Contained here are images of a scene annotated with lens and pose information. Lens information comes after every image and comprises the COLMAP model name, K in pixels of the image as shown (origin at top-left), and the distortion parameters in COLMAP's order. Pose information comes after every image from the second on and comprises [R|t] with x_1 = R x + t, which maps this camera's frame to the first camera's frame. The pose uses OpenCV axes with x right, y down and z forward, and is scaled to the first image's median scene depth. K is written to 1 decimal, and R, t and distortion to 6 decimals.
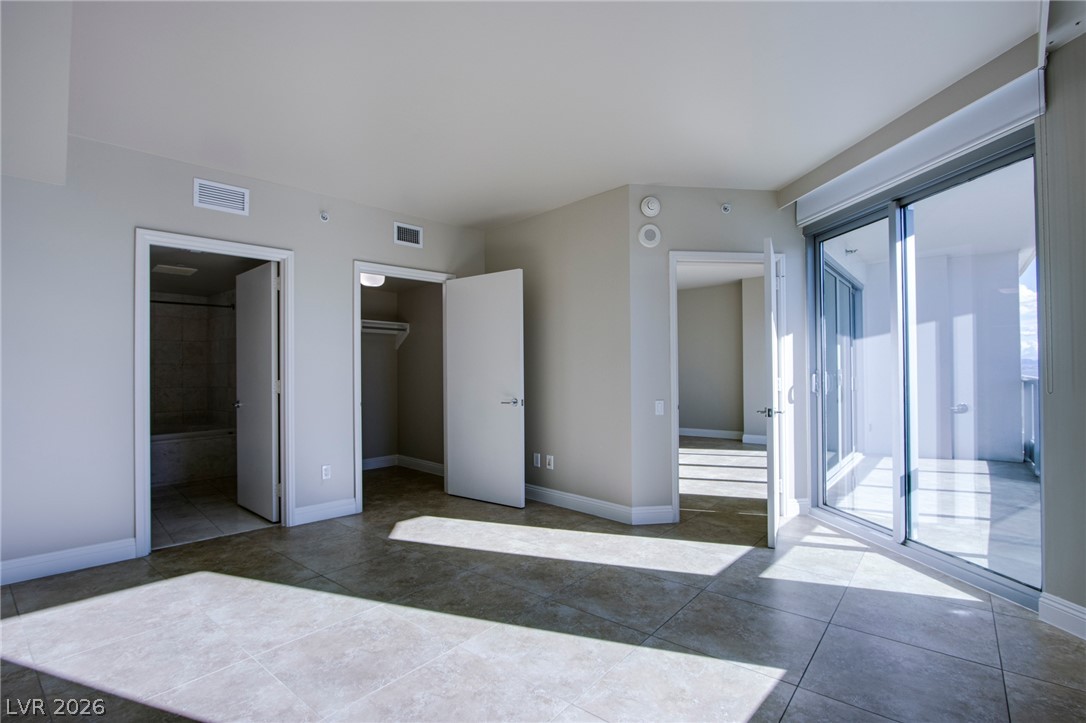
lens RADIAL K [[504.3, 0, 540.8], [0, 504.3, 365.0], [0, 0, 1]] dist [-0.021041, 0.004280]
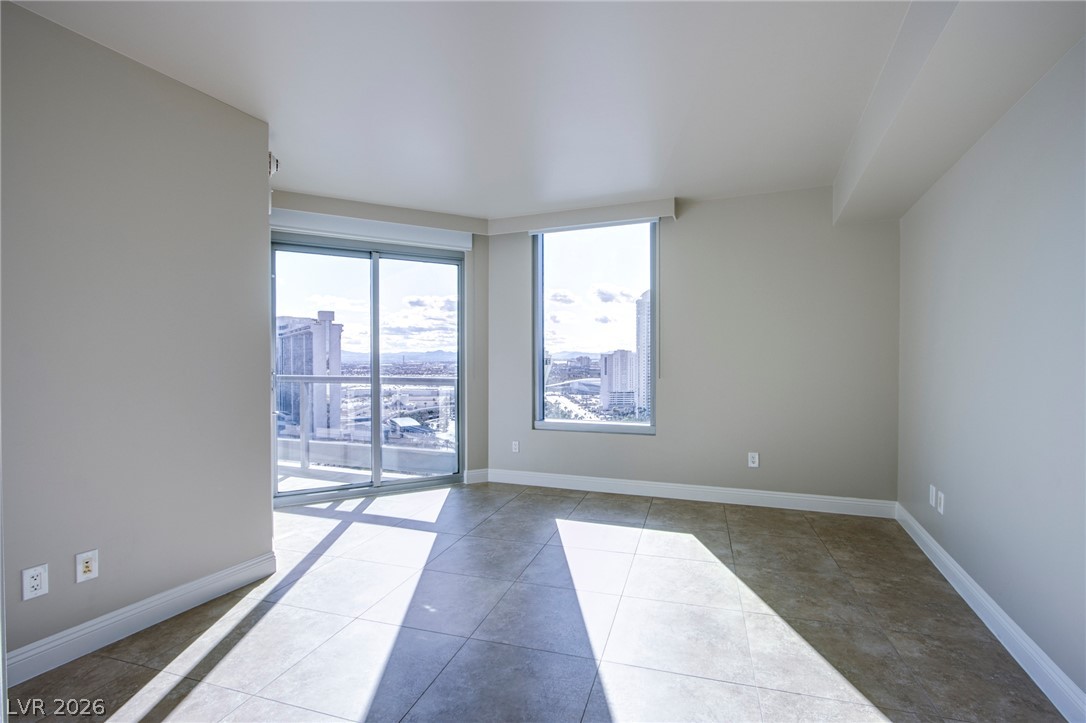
lens RADIAL K [[504.3, 0, 539.0], [0, 504.3, 378.3], [0, 0, 1]] dist [-0.021041, 0.004280]
pose [[-0.385300, -0.023364, 0.922496, -1.160491], [-0.010381, 0.999726, 0.020984, 0.003001], [-0.922733, -0.001491, -0.385437, 1.592594]]
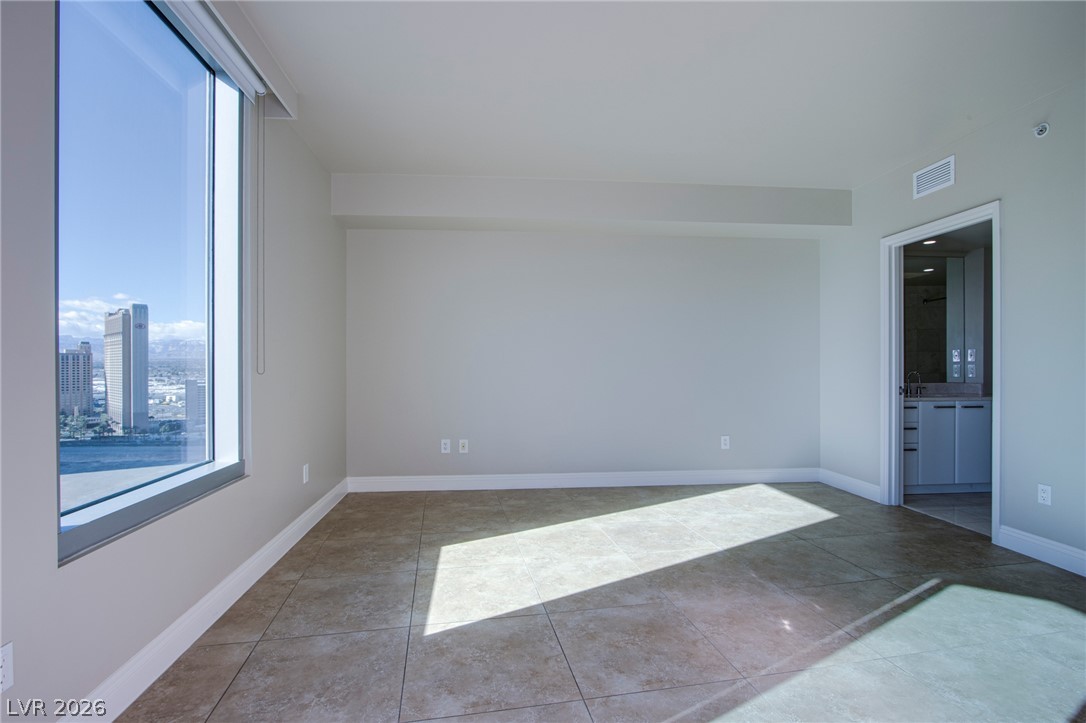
lens RADIAL K [[504.3, 0, 545.6], [0, 504.3, 369.0], [0, 0, 1]] dist [-0.021041, 0.004280]
pose [[-0.625222, 0.018173, -0.780235, 1.002260], [0.021418, 0.999752, 0.006123, 0.033953], [0.780153, -0.012883, -0.625456, 1.630099]]
